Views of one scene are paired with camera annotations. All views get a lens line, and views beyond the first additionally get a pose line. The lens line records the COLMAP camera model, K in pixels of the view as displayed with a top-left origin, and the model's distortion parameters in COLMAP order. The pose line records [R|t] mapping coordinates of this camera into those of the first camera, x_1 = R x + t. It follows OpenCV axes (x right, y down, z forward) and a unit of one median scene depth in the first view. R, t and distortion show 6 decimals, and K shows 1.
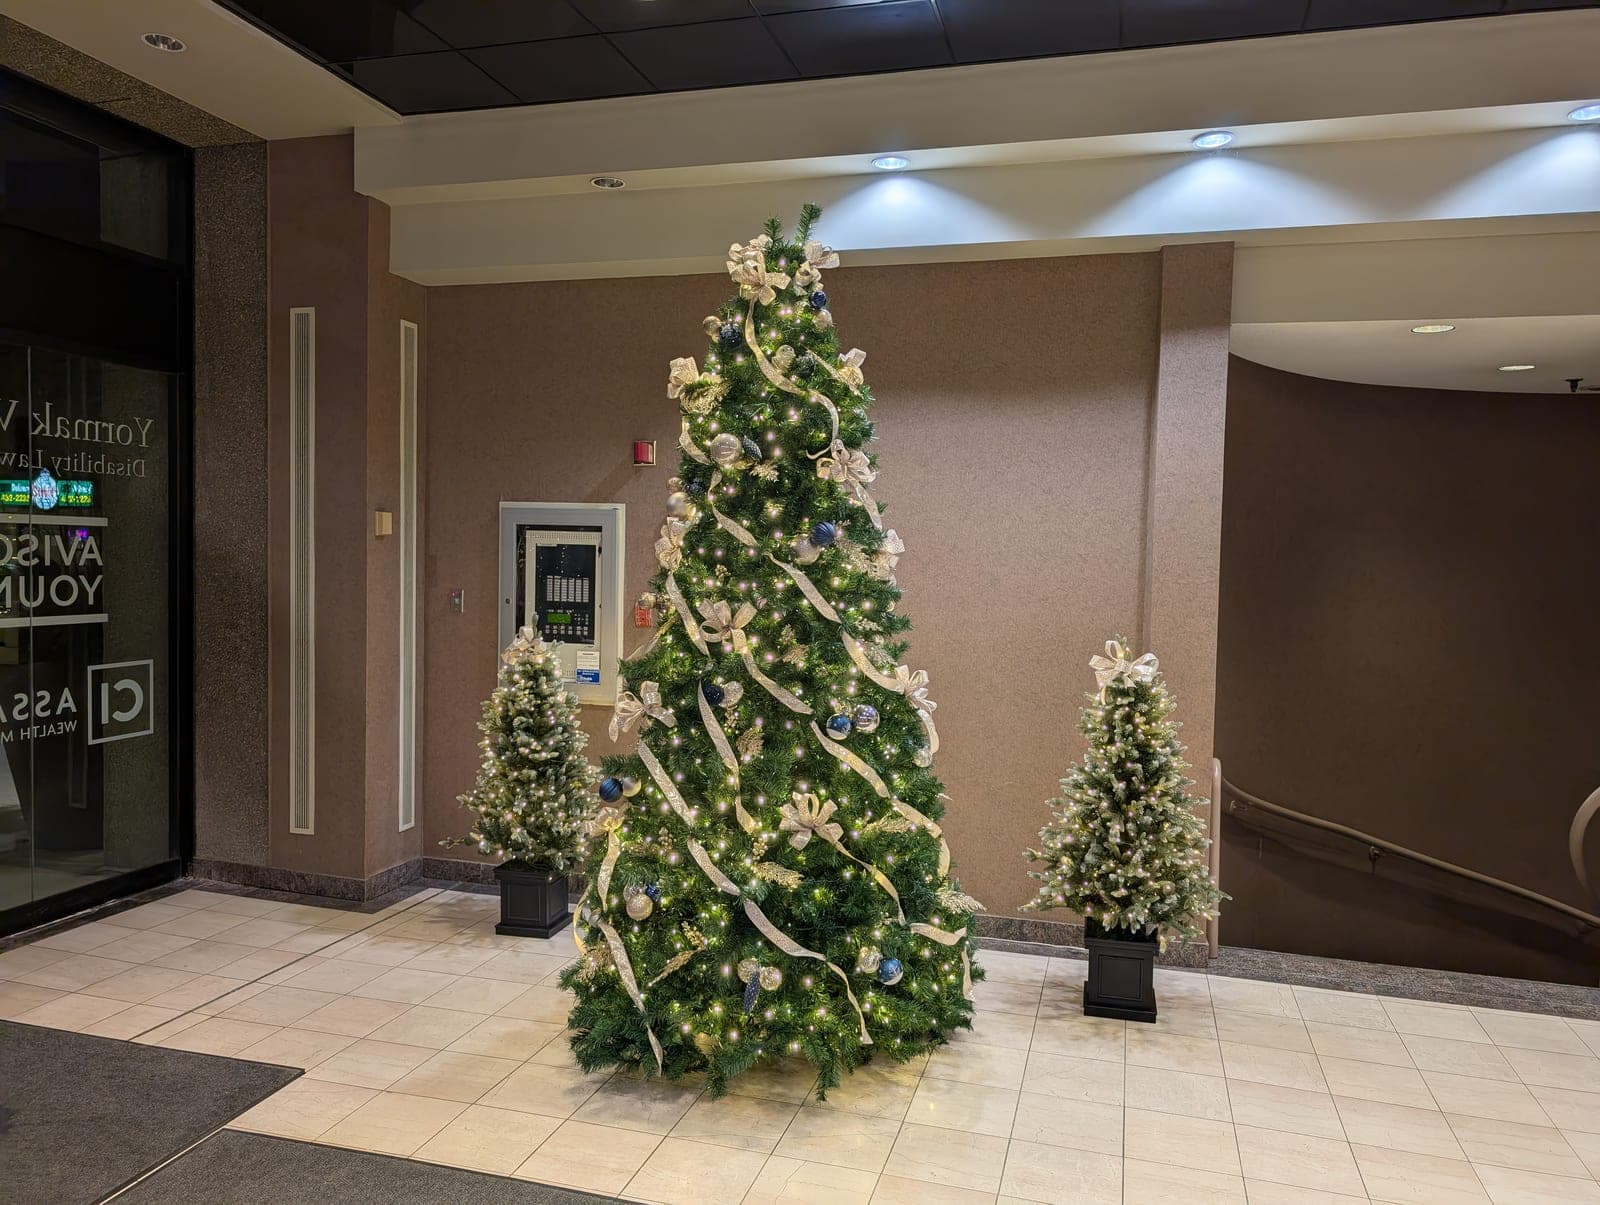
lens RADIAL K [[1136.0, 0, 789.3], [0, 1136.0, 614.7], [0, 0, 1]] dist [0.010315, 0.001690]
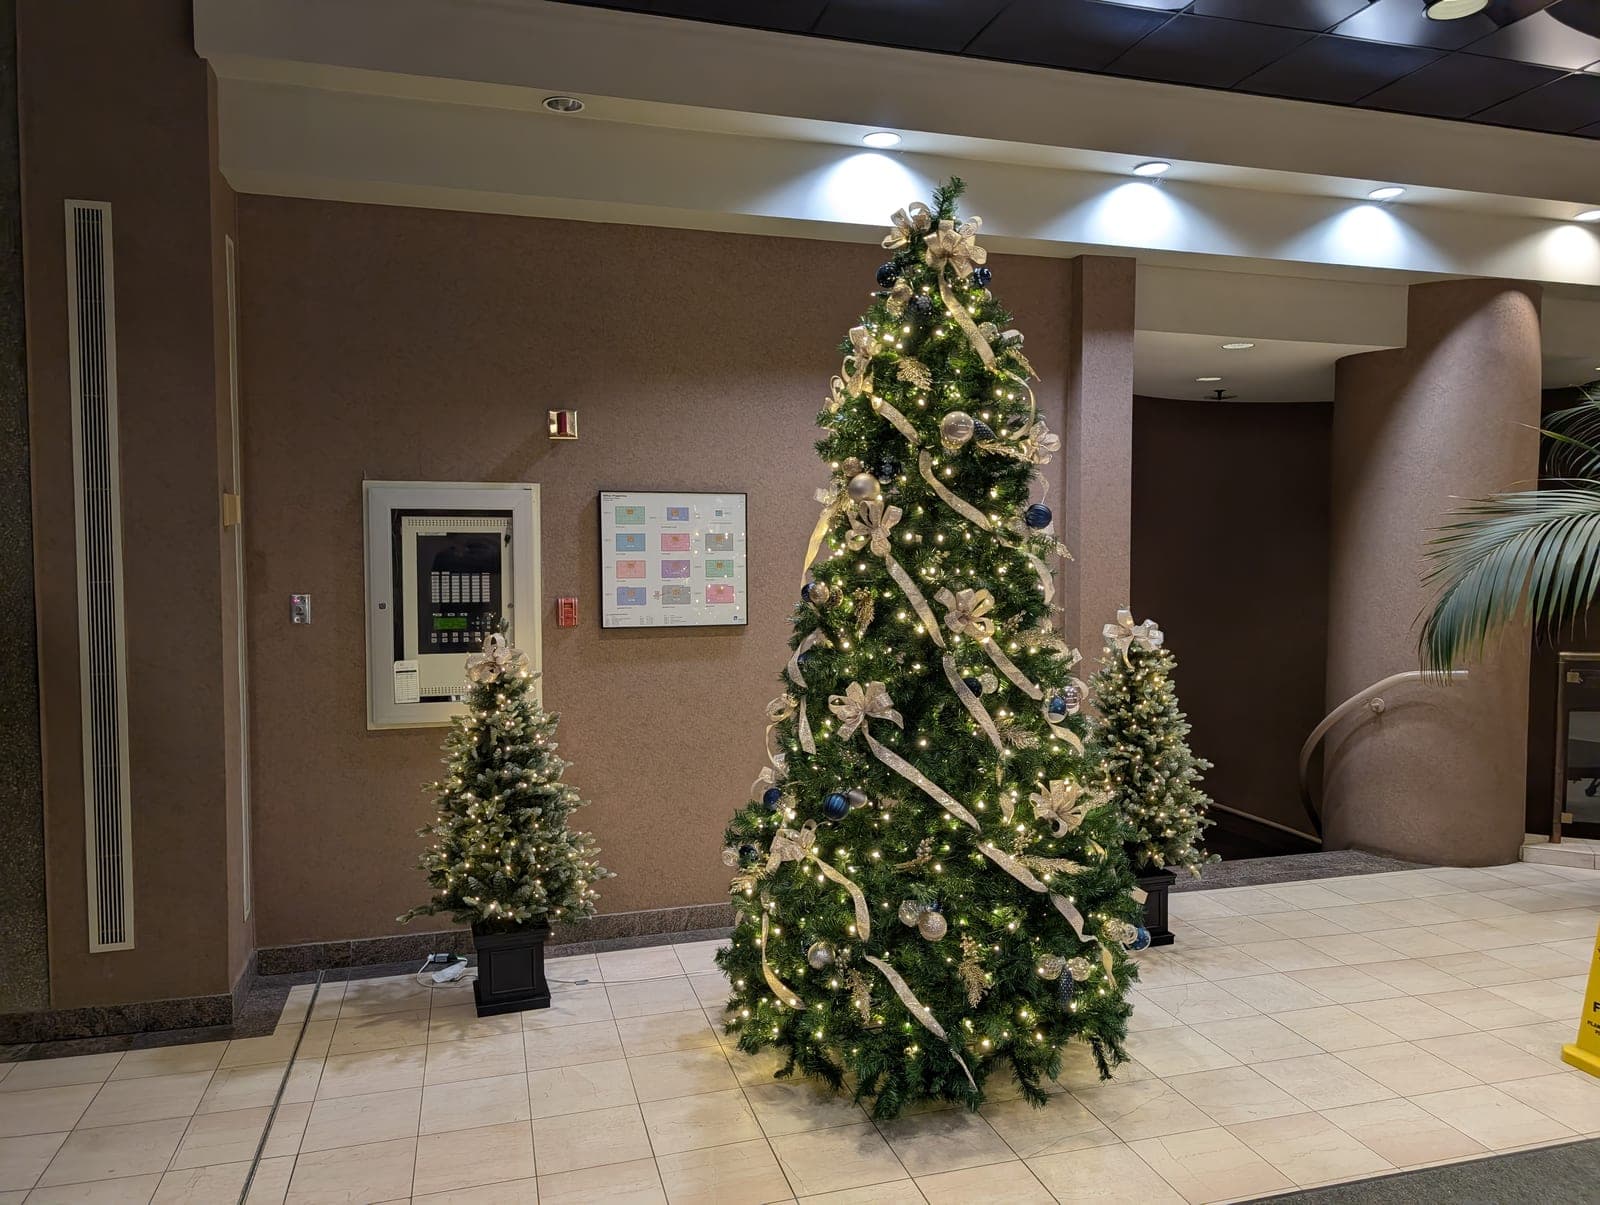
lens RADIAL K [[1136.0, 0, 796.4], [0, 1136.0, 602.0], [0, 0, 1]] dist [0.010315, 0.001690]
pose [[0.846090, -0.051657, 0.530531, -0.522912], [0.048376, 0.998627, 0.020085, -0.020586], [-0.530840, 0.008671, 0.847428, 0.210094]]
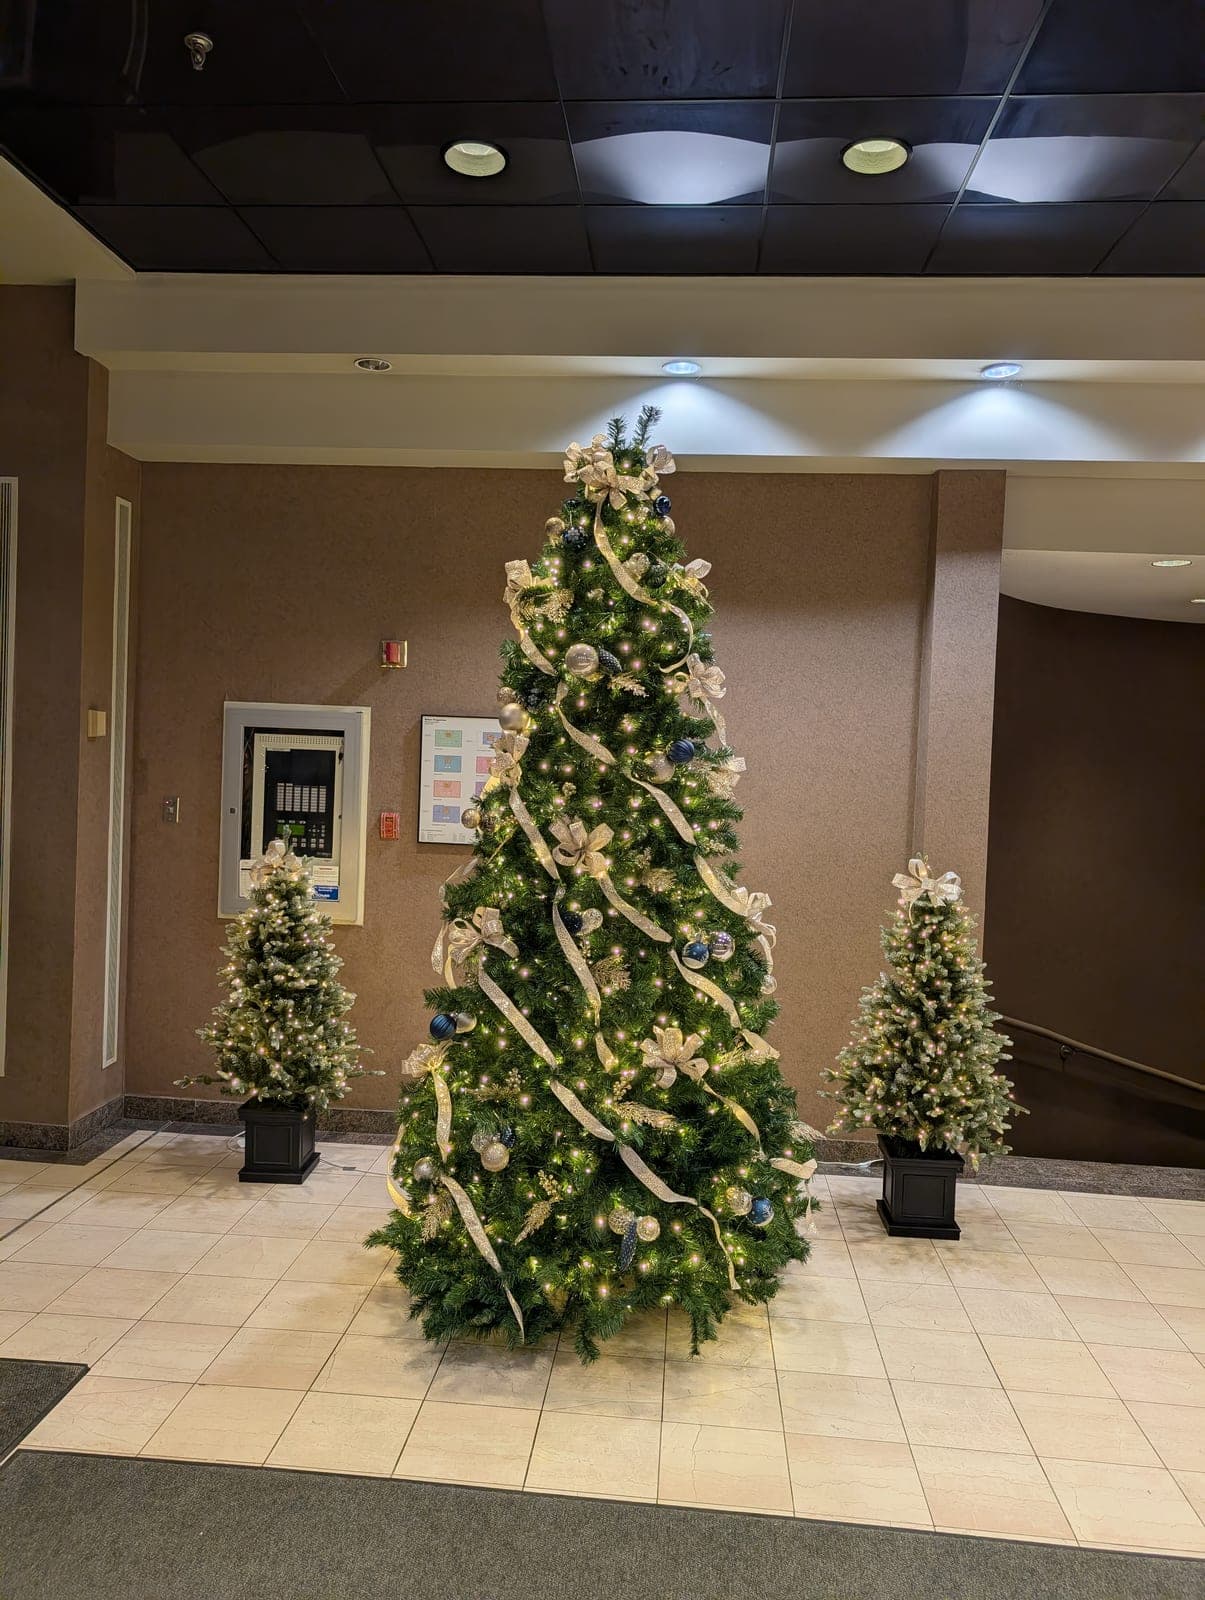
lens RADIAL K [[1136.0, 0, 580.2], [0, 1136.0, 794.4], [0, 0, 1]] dist [0.010315, 0.001690]
pose [[0.981995, 0.008455, 0.188720, -0.179971], [-0.005809, 0.999877, -0.014570, -0.016305], [-0.188820, 0.013211, 0.981923, 0.063065]]
